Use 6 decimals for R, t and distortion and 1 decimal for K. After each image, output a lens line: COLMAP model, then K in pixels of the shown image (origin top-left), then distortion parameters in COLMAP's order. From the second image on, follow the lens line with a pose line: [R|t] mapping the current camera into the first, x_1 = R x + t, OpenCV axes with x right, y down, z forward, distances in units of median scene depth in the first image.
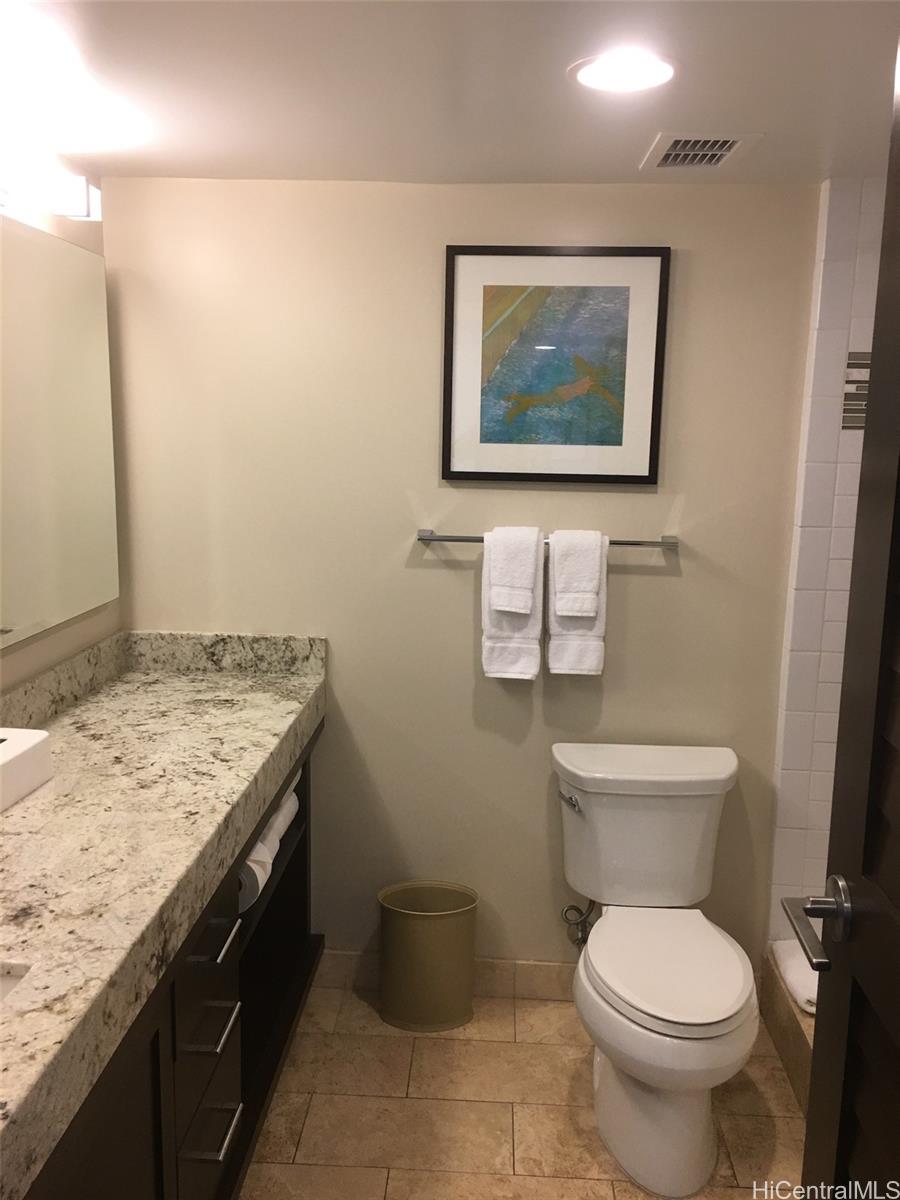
lens RADIAL K [[1018.6, 0, 450.0], [0, 1018.6, 600.0], [0, 0, 1]] dist [0.079152, -0.104704]
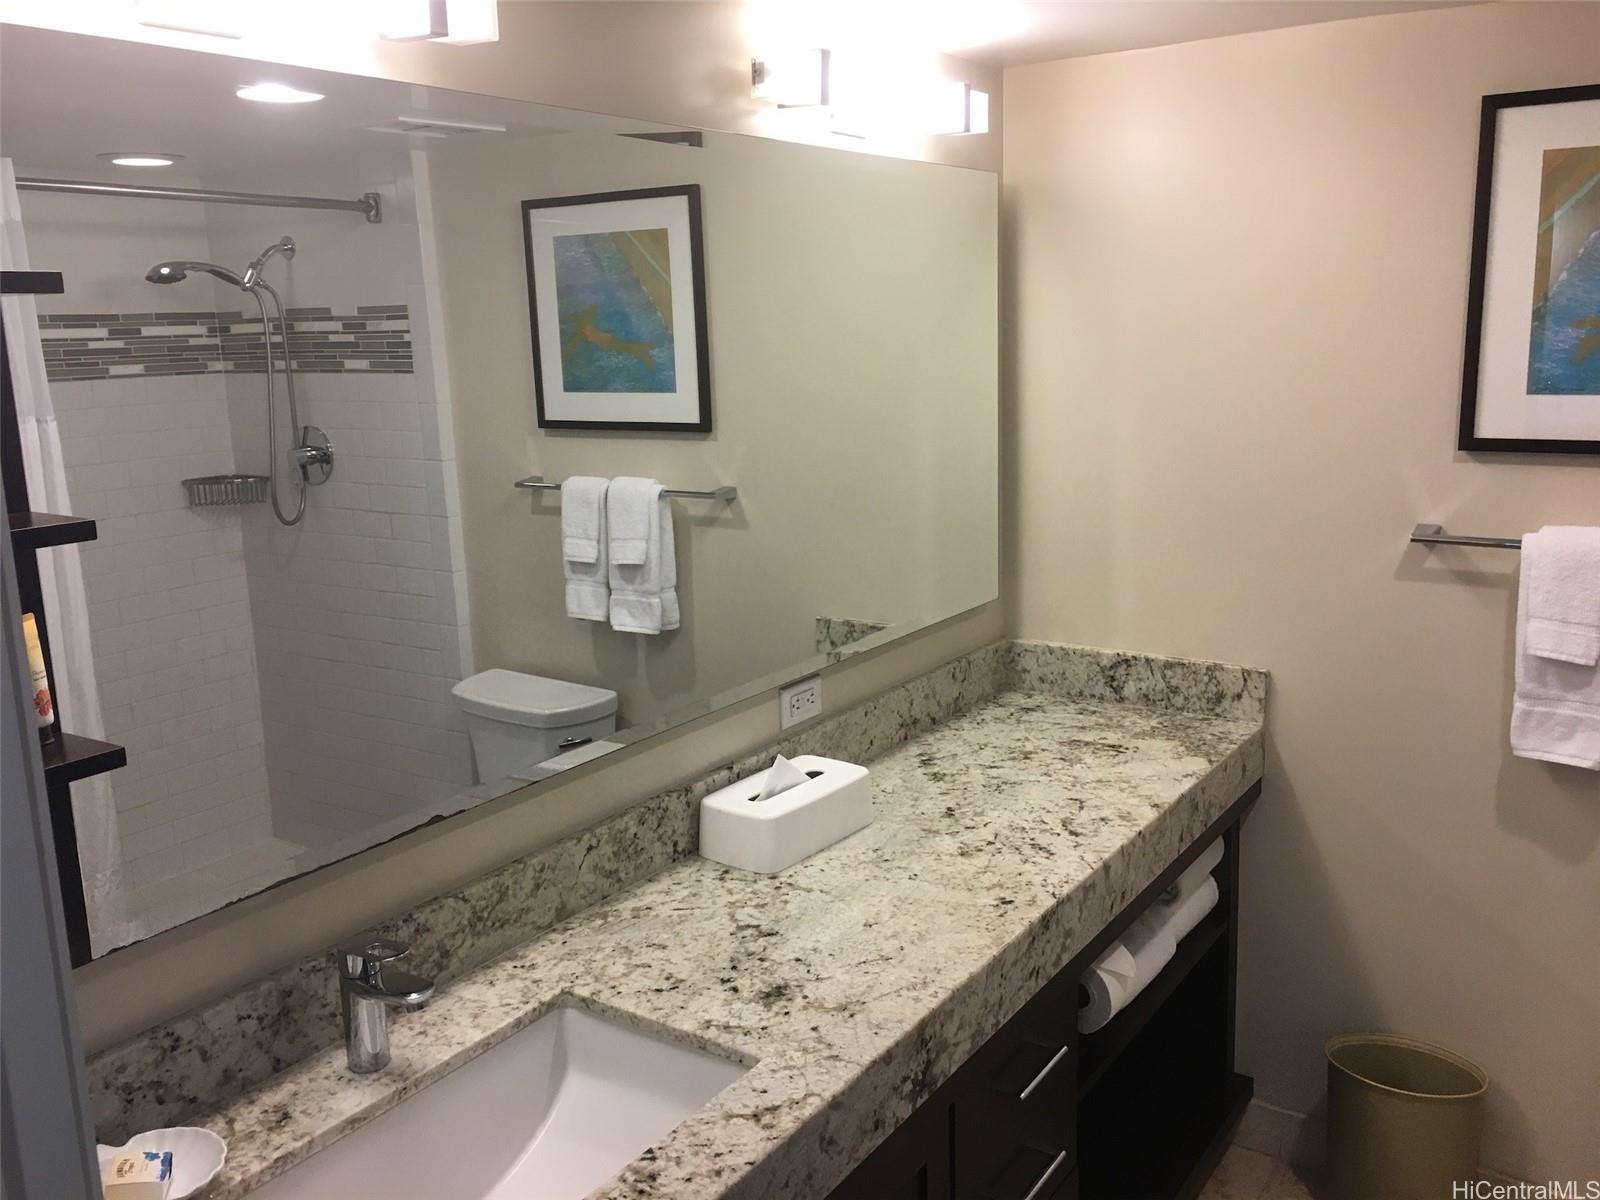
lens RADIAL K [[1358.2, 0, 802.9], [0, 1358.2, 592.6], [0, 0, 1]] dist [0.079152, -0.104704]
pose [[0.849360, 0.059513, -0.524449, 0.123388], [-0.043304, 0.998130, 0.043134, -0.054794], [0.526035, -0.013925, 0.850349, 0.021075]]
